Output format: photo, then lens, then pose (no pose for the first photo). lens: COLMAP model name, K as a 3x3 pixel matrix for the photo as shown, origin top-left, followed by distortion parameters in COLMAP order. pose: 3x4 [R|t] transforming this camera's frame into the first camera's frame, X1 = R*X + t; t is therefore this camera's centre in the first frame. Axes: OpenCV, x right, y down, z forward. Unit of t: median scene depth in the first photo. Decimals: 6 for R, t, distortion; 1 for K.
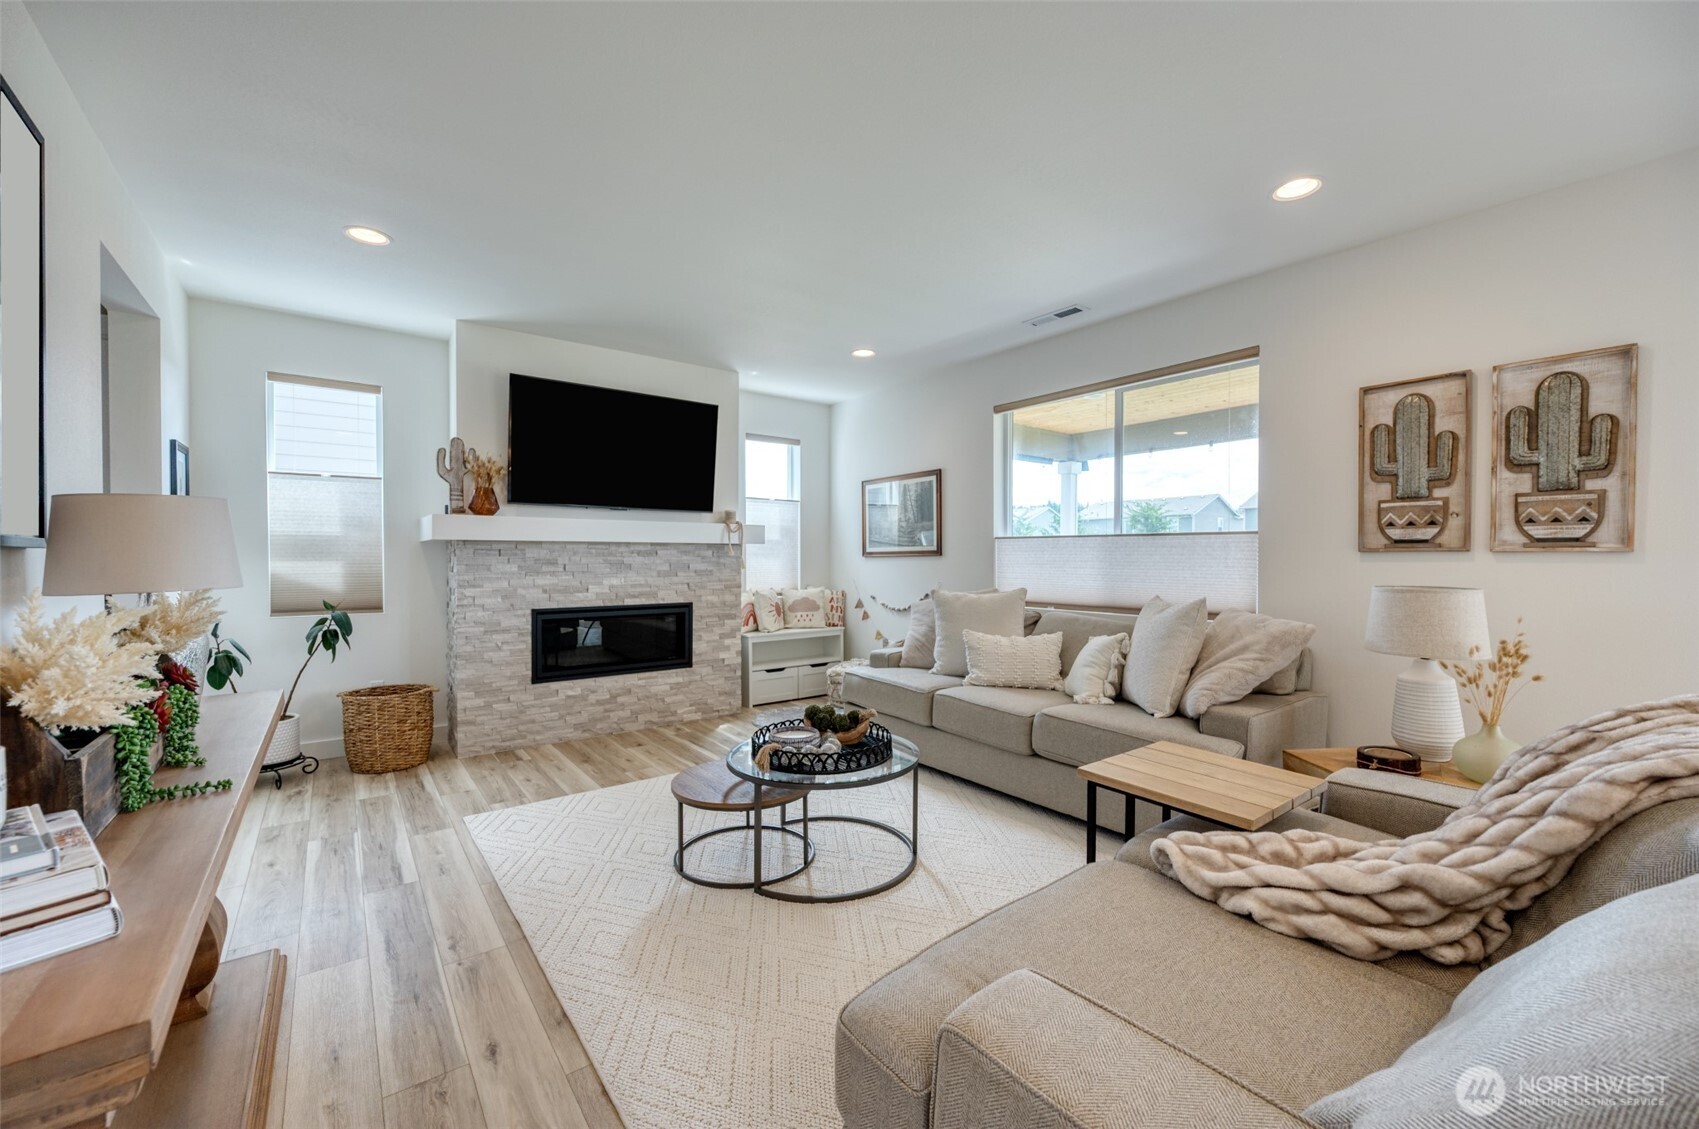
lens RADIAL K [[676.8, 0, 848.0], [0, 676.8, 566.3], [0, 0, 1]] dist [-0.006889, 0.000908]
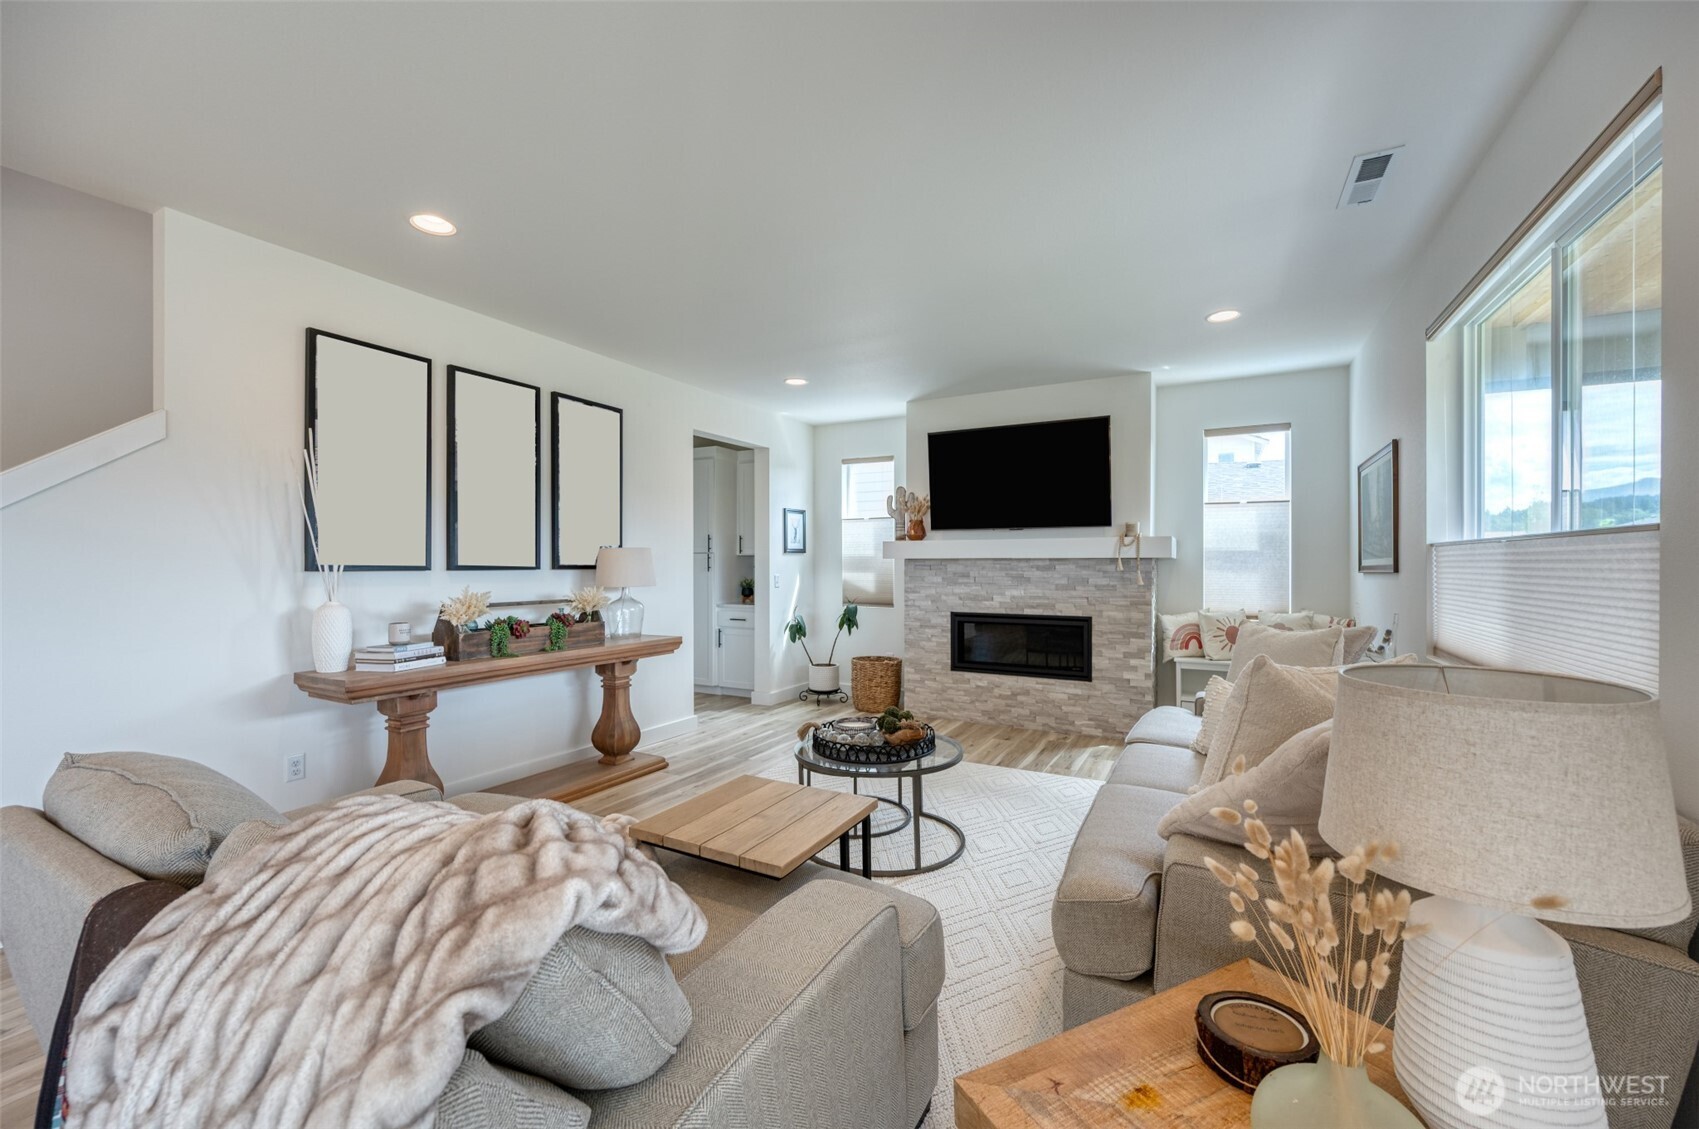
lens RADIAL K [[676.8, 0, 854.4], [0, 676.8, 567.7], [0, 0, 1]] dist [-0.006889, 0.000908]
pose [[0.402413, 0.002962, -0.915453, 0.592584], [-0.012873, 0.999914, -0.002424, -0.013637], [0.915368, 0.012760, 0.402417, 0.299154]]
